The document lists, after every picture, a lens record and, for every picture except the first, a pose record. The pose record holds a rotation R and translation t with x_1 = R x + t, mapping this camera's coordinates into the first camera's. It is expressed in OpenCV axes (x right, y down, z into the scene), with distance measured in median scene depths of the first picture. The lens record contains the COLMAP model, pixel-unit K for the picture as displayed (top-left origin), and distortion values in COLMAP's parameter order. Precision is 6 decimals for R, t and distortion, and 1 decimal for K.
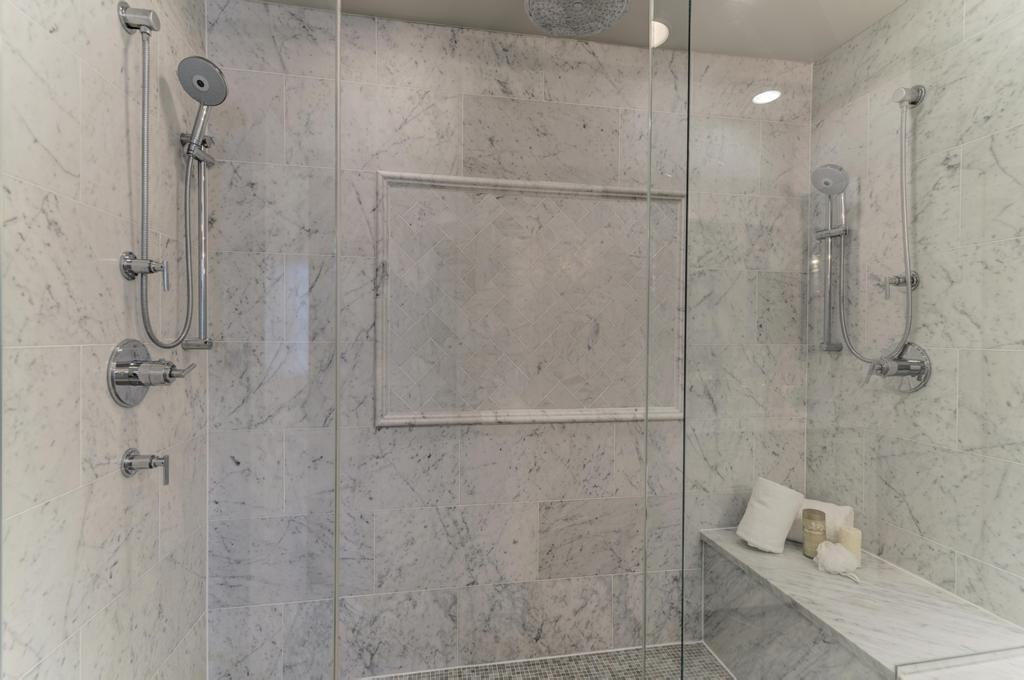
lens RADIAL K [[468.0, 0, 512.0], [0, 468.0, 340.0], [0, 0, 1]] dist [0.003082, 0.000408]
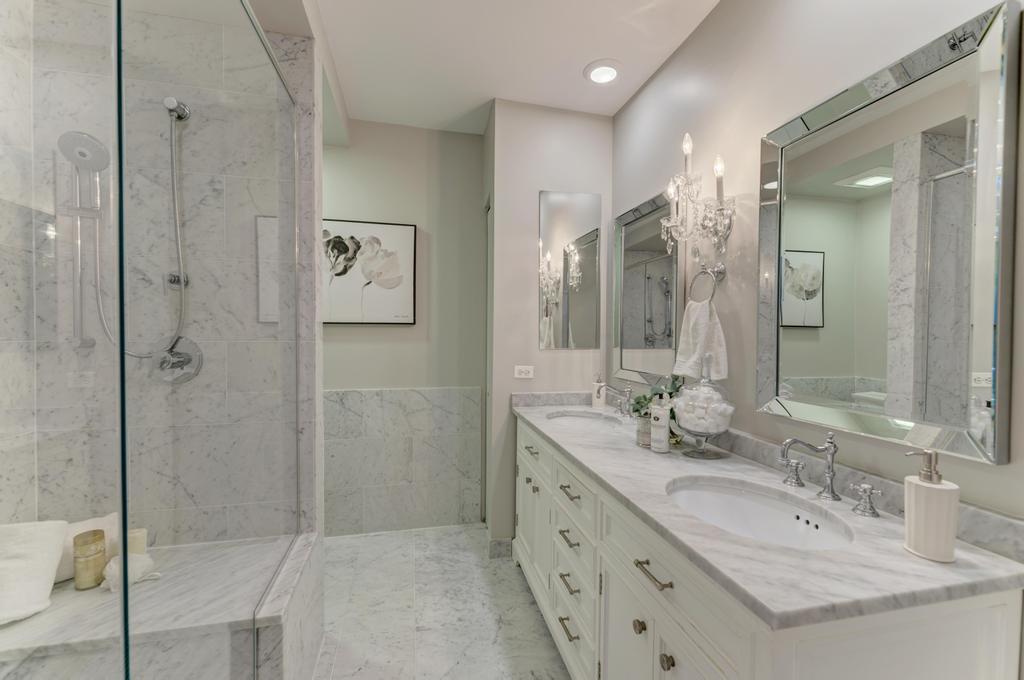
lens RADIAL K [[431.2, 0, 512.0], [0, 431.2, 340.0], [0, 0, 1]] dist [0.002036, 0.000273]
pose [[-0.049862, -0.020818, 0.998539, -0.198828], [0.003143, 0.999775, 0.021001, -0.005753], [-0.998751, 0.004186, -0.049785, 0.283826]]
